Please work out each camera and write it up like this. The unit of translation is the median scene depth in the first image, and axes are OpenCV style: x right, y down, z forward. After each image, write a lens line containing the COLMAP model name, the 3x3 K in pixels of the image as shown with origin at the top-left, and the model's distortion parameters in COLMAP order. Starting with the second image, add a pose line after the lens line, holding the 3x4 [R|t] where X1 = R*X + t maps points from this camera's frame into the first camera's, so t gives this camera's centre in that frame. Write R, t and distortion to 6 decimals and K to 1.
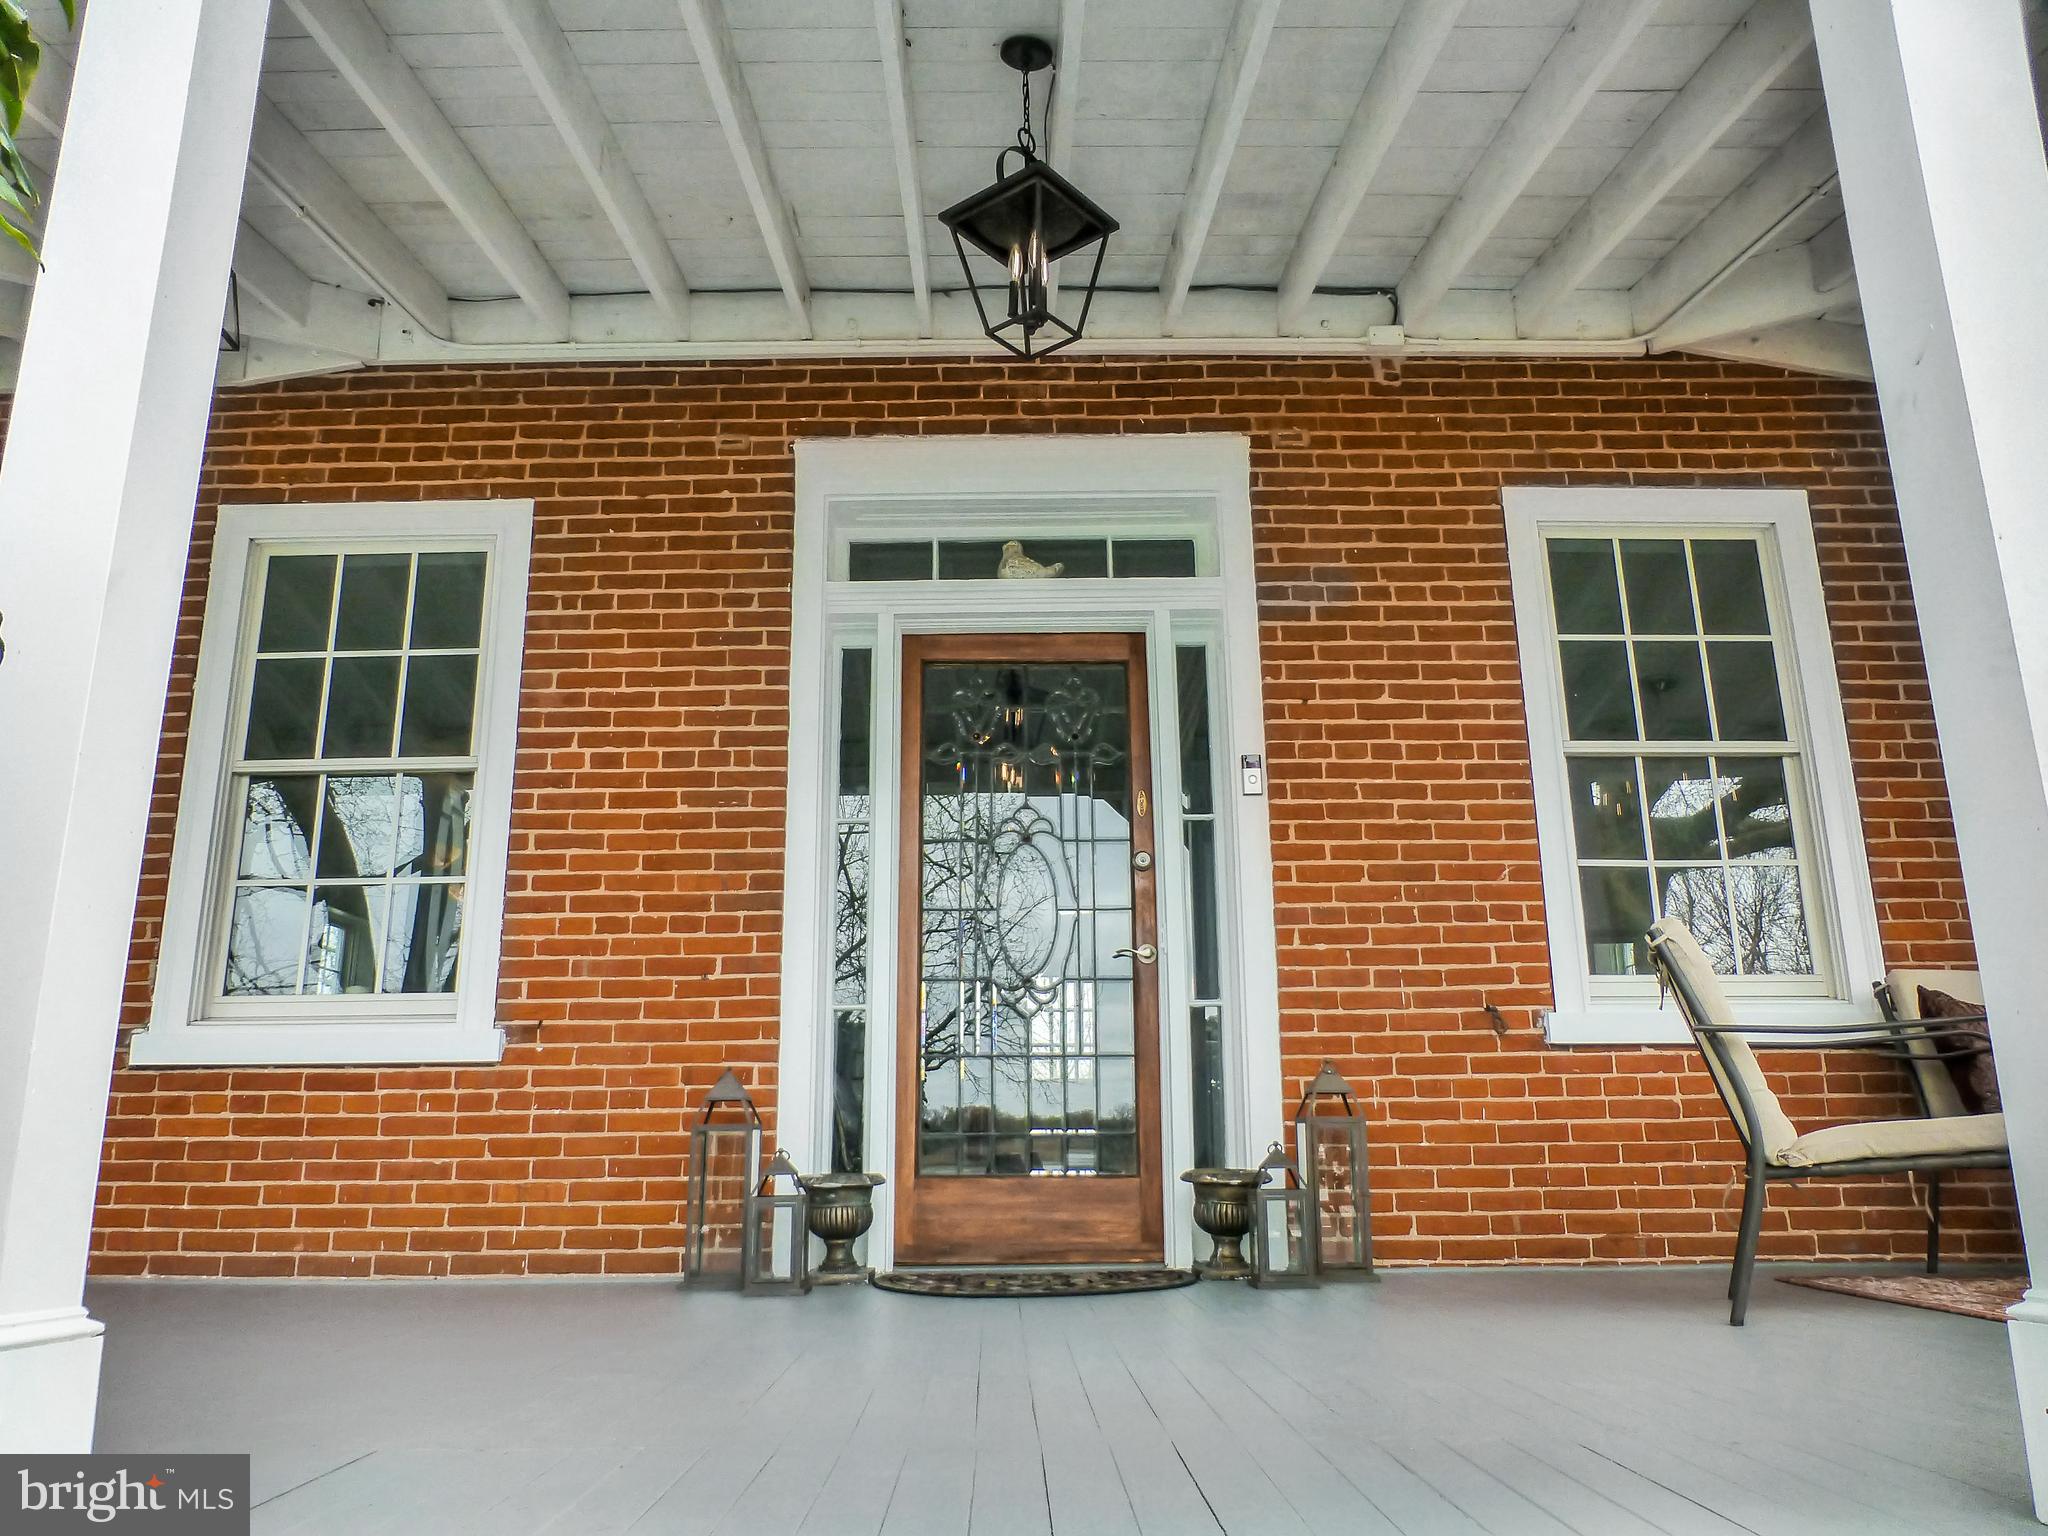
lens RADIAL K [[1492.1, 0, 1023.1], [0, 1492.1, 734.1], [0, 0, 1]] dist [-0.002979, -0.000499]
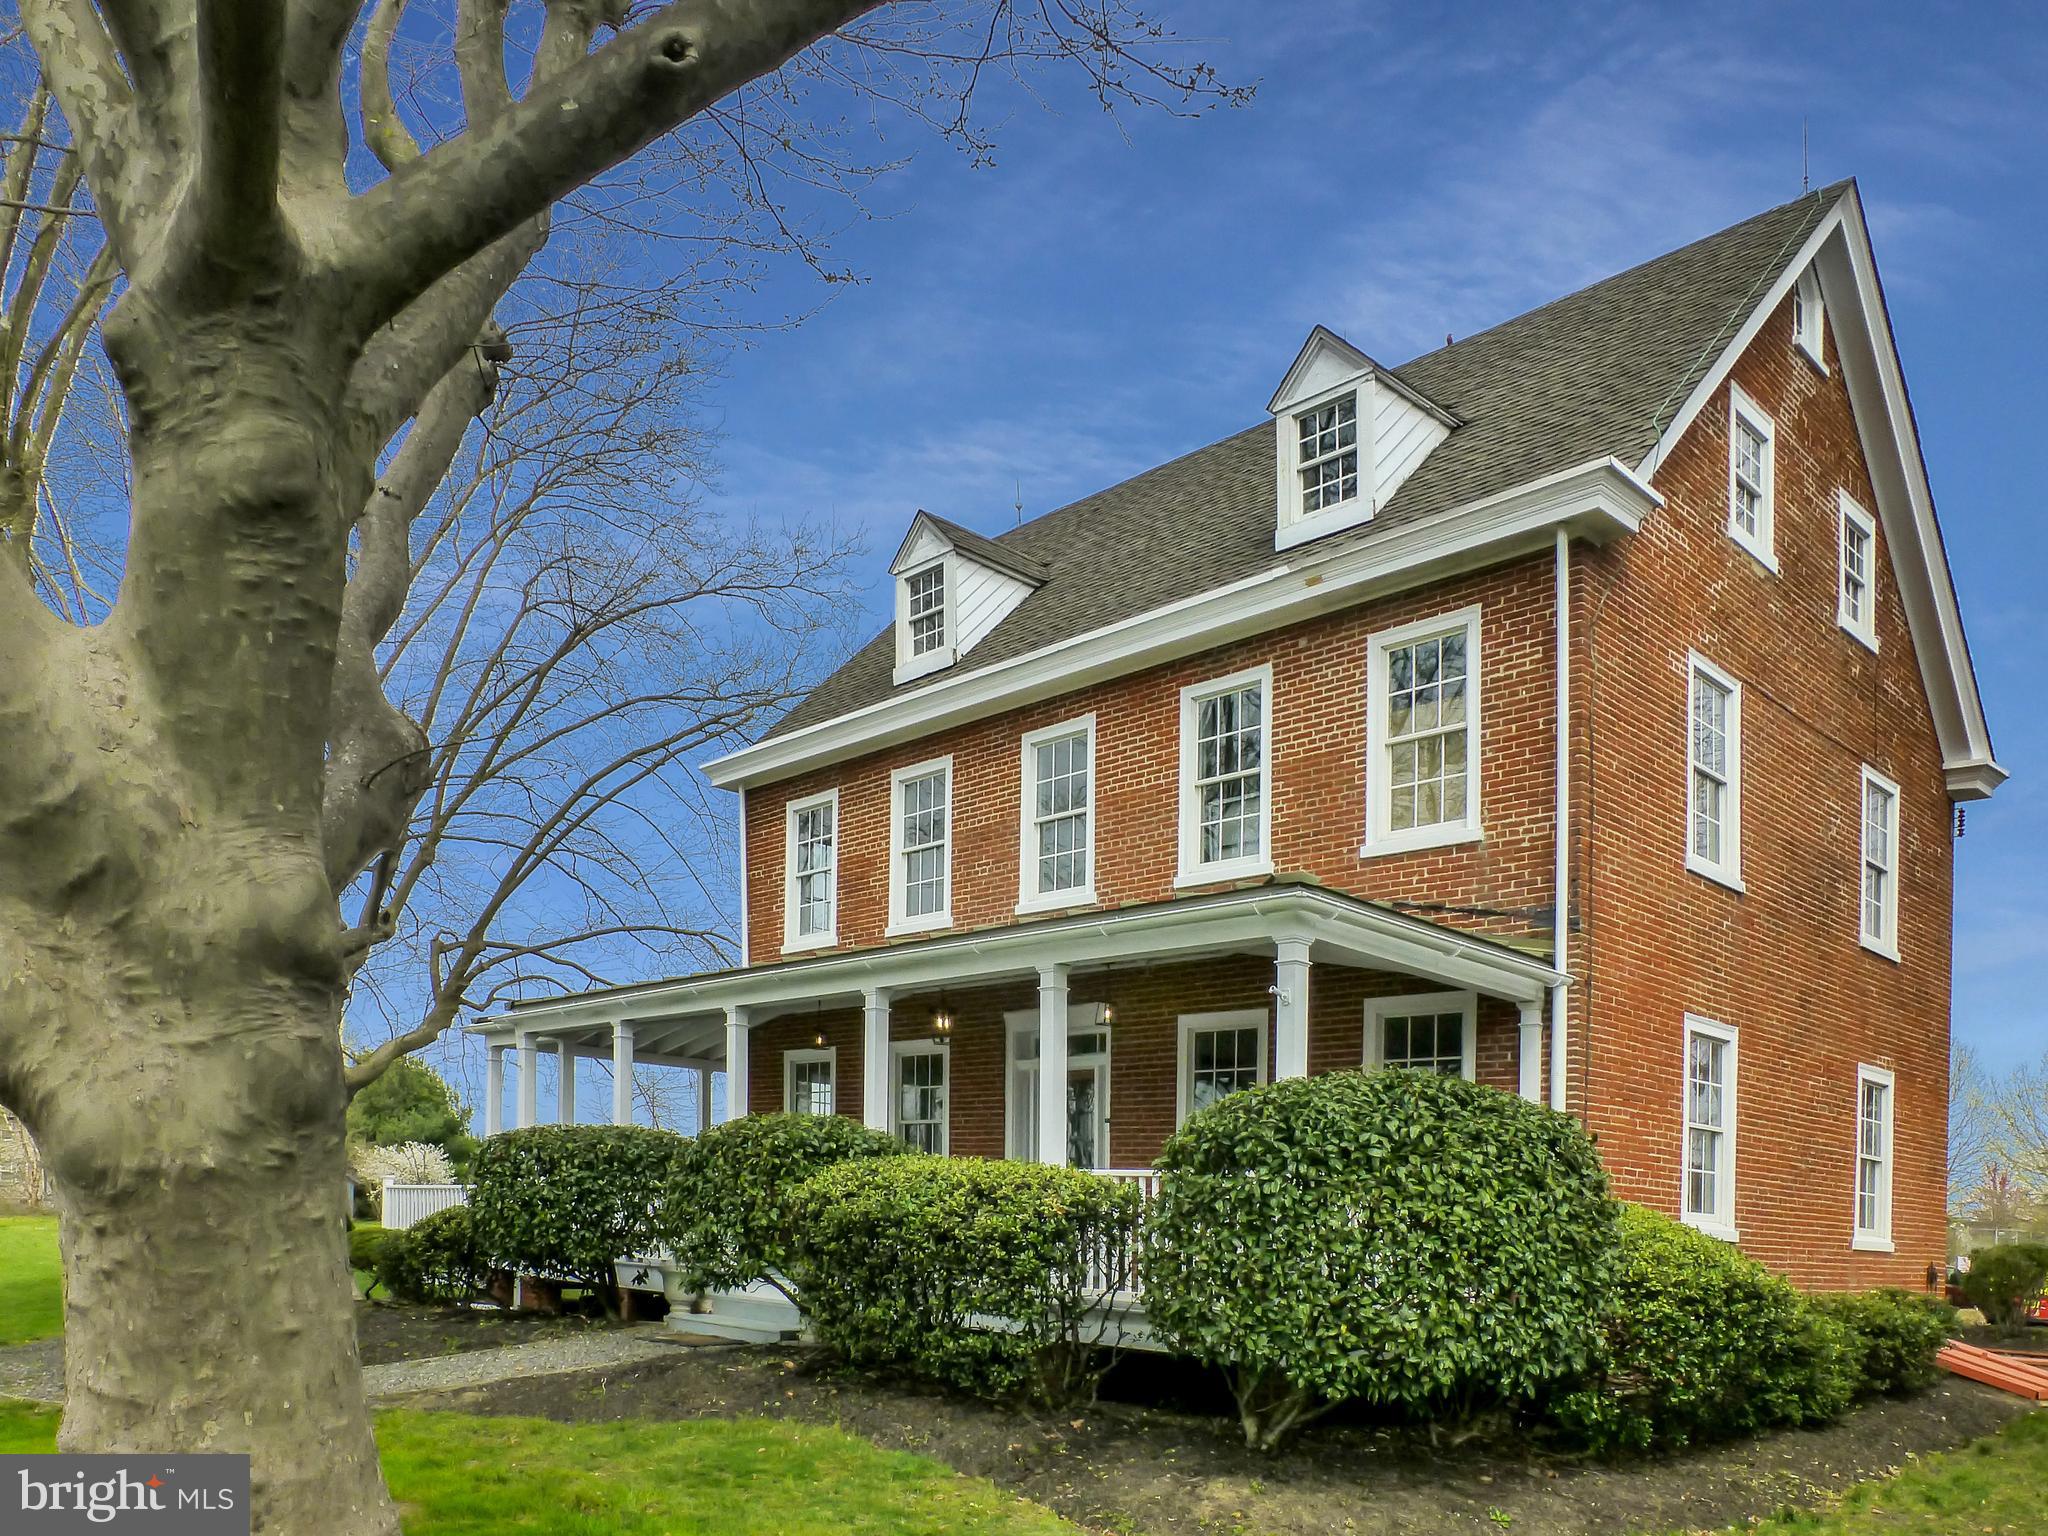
lens RADIAL K [[1571.4, 0, 1024.0], [0, 1571.4, 768.0], [0, 0, 1]] dist [-0.101834, 0.000025]
pose [[0.661040, -0.166464, -0.731653, 2.527408], [0.299028, 0.952749, 0.053401, -0.912236], [0.688192, -0.254085, 0.679582, -1.135022]]
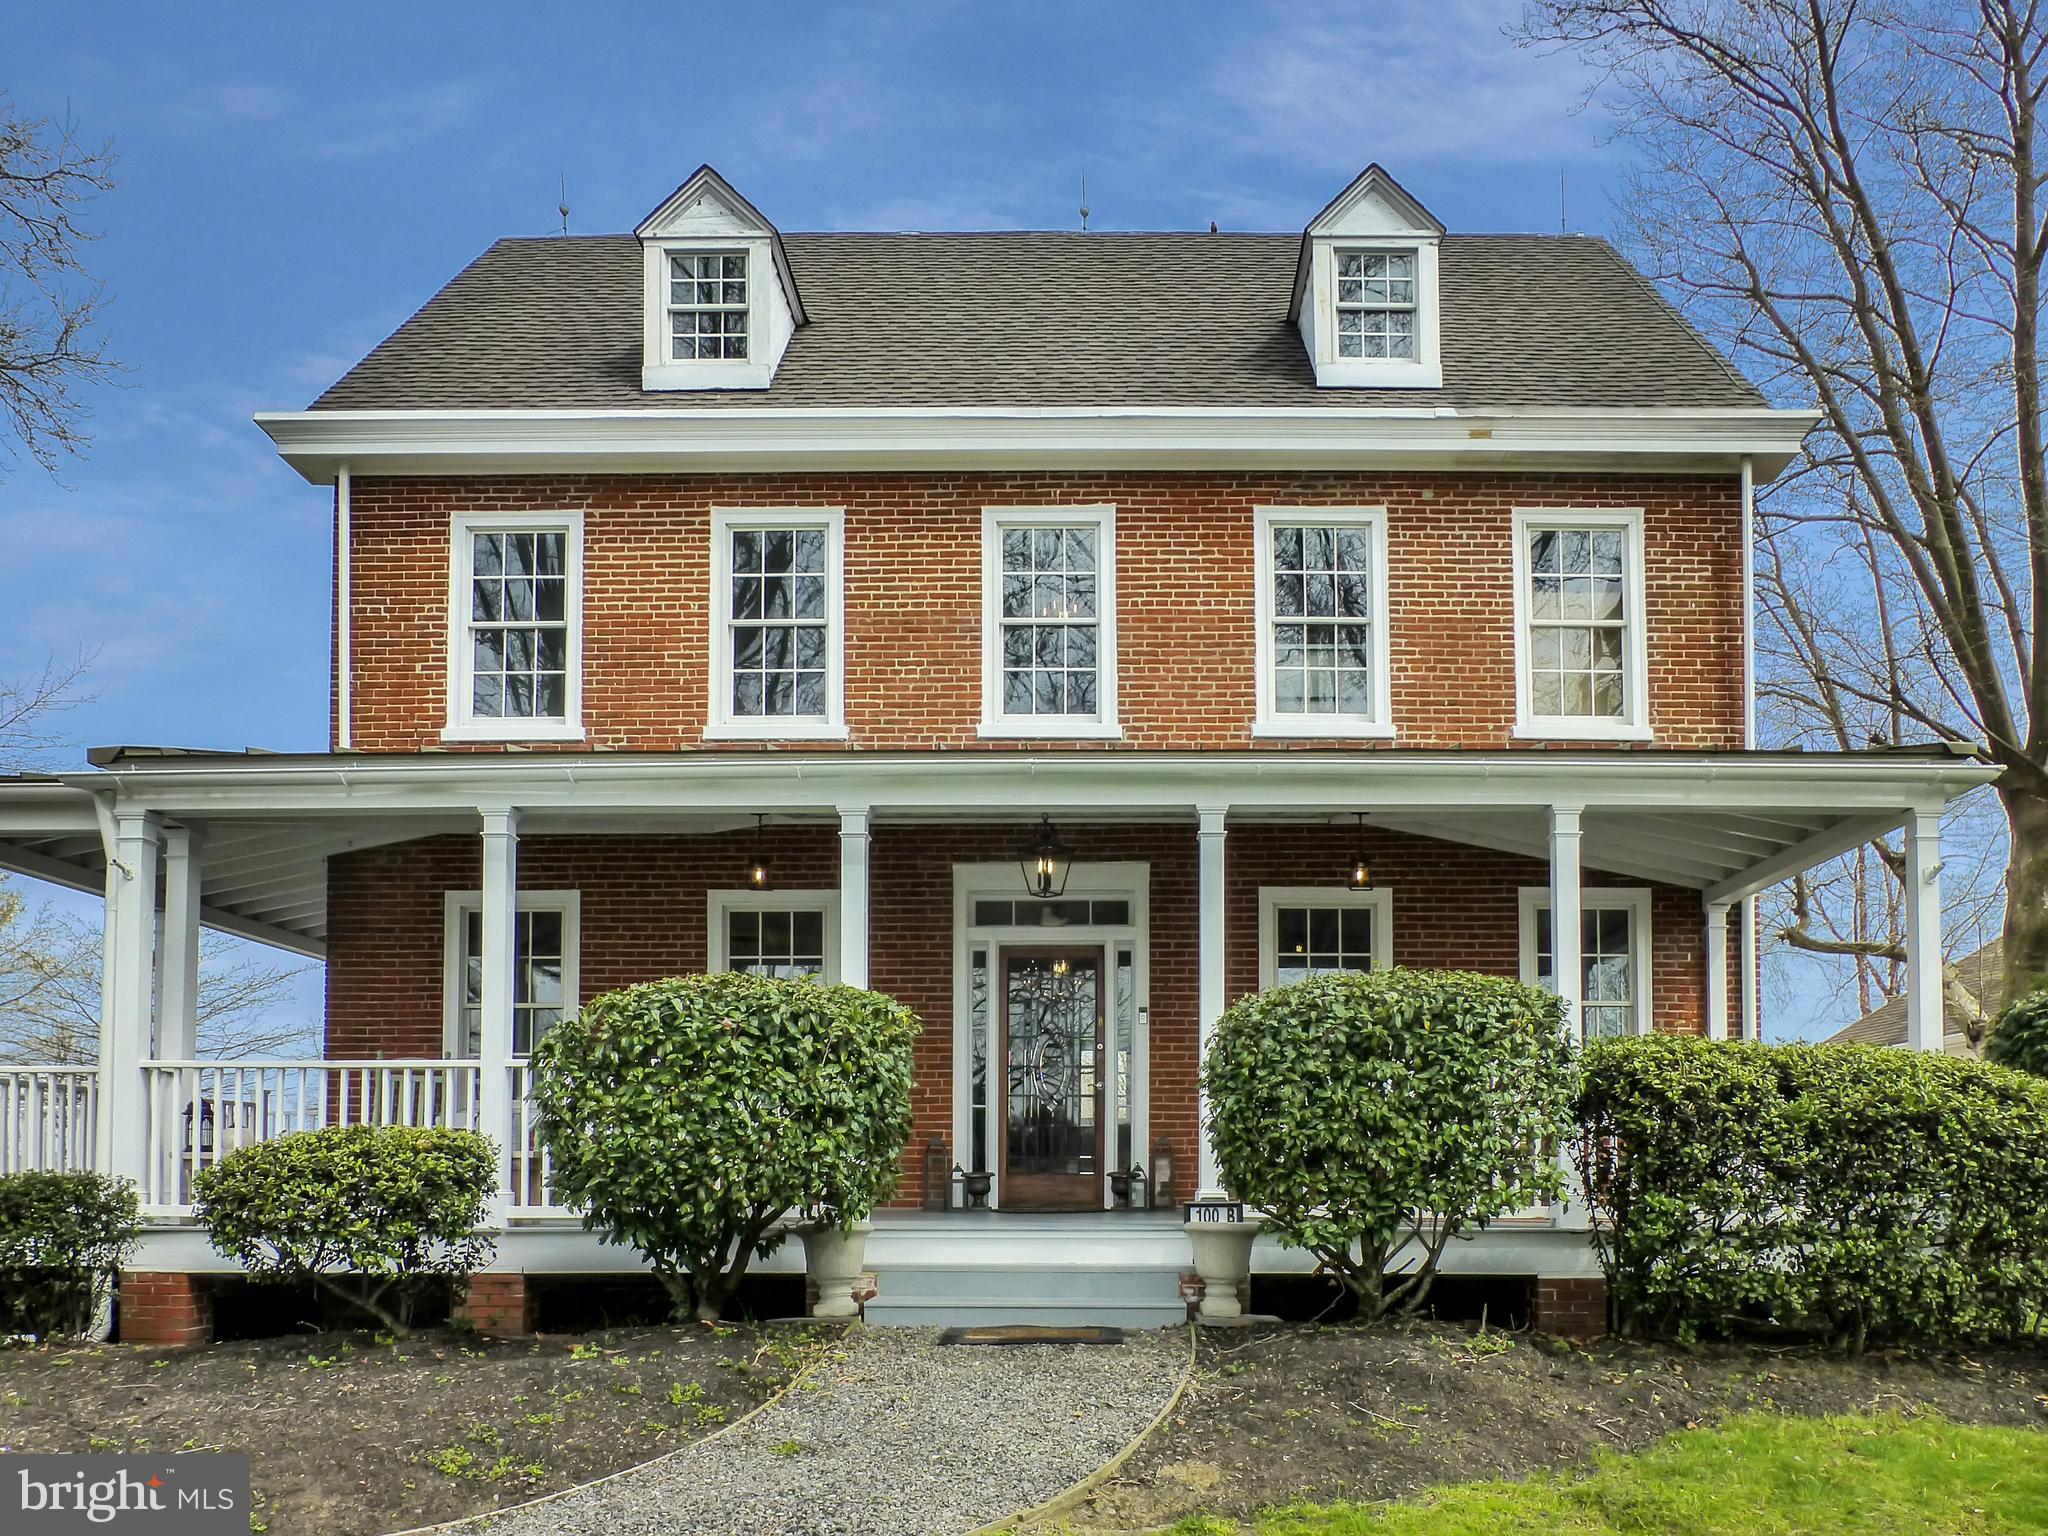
lens RADIAL K [[1432.0, 0, 1024.0], [0, 1432.0, 768.0], [0, 0, 1]] dist [-0.041664, -0.000403]
pose [[0.999577, 0.011284, -0.026809, 0.017339], [-0.005124, 0.975588, 0.219550, -0.897761], [0.028632, -0.219320, 0.975233, -1.220233]]
